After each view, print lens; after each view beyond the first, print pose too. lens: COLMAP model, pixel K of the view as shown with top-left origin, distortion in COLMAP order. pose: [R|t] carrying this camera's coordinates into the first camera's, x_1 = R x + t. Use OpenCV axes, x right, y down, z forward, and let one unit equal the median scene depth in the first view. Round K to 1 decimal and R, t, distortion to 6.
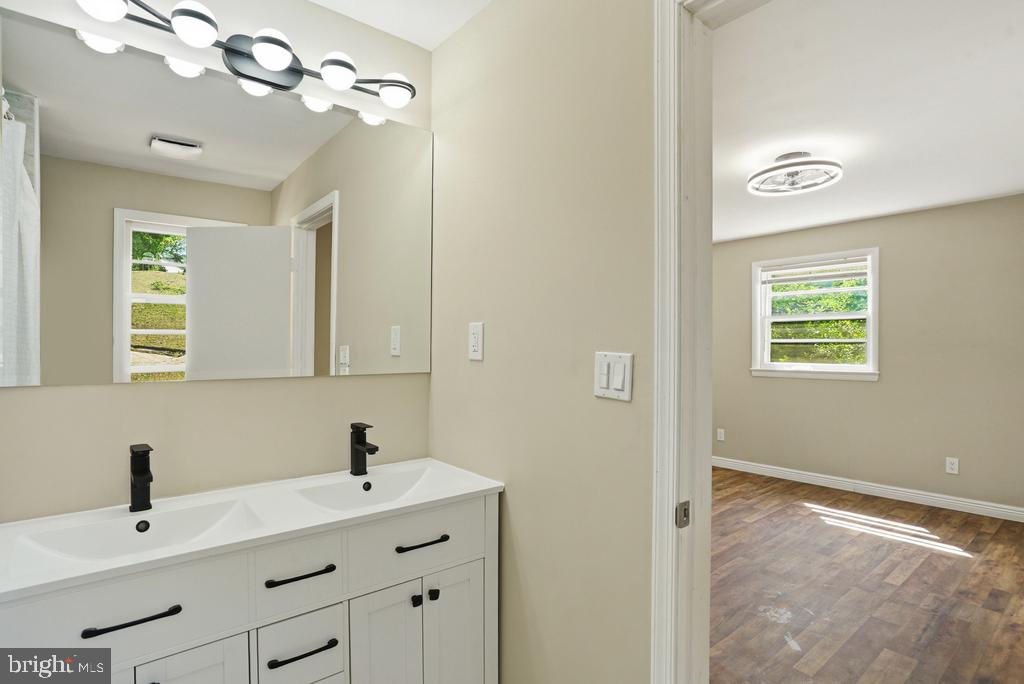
lens RADIAL K [[516.3, 0, 507.3], [0, 516.3, 349.9], [0, 0, 1]] dist [-0.004666, -0.000218]
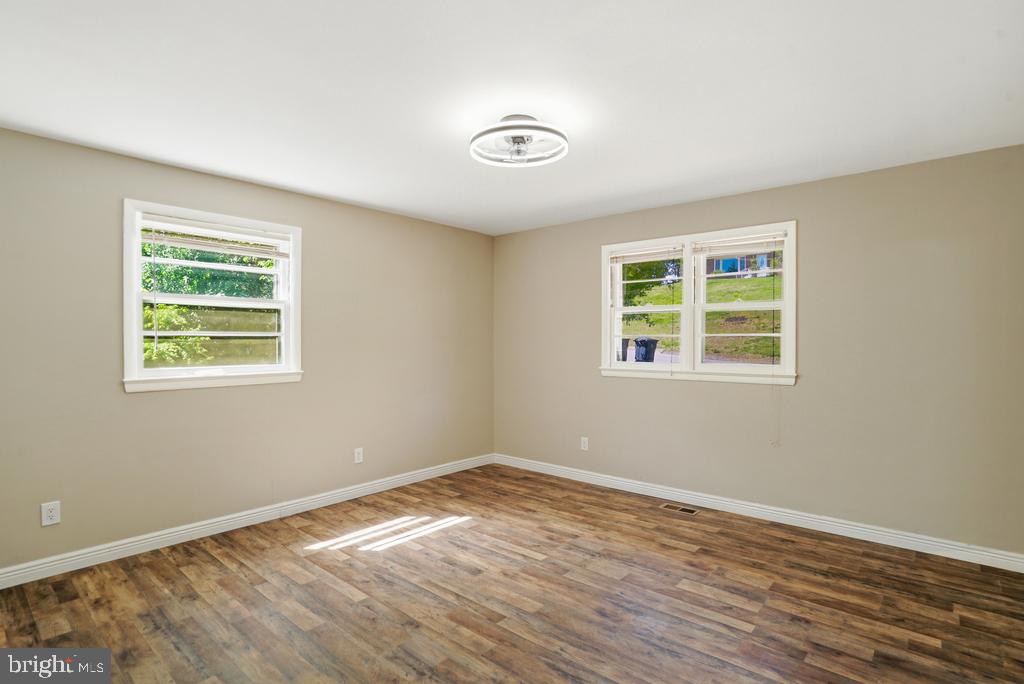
lens RADIAL K [[516.3, 0, 507.3], [0, 516.3, 349.9], [0, 0, 1]] dist [-0.004666, -0.000218]
pose [[-0.154401, -0.016108, 0.987877, -0.235003], [0.005509, 0.999838, 0.017164, -0.007241], [-0.987993, 0.008092, -0.154287, 0.914463]]
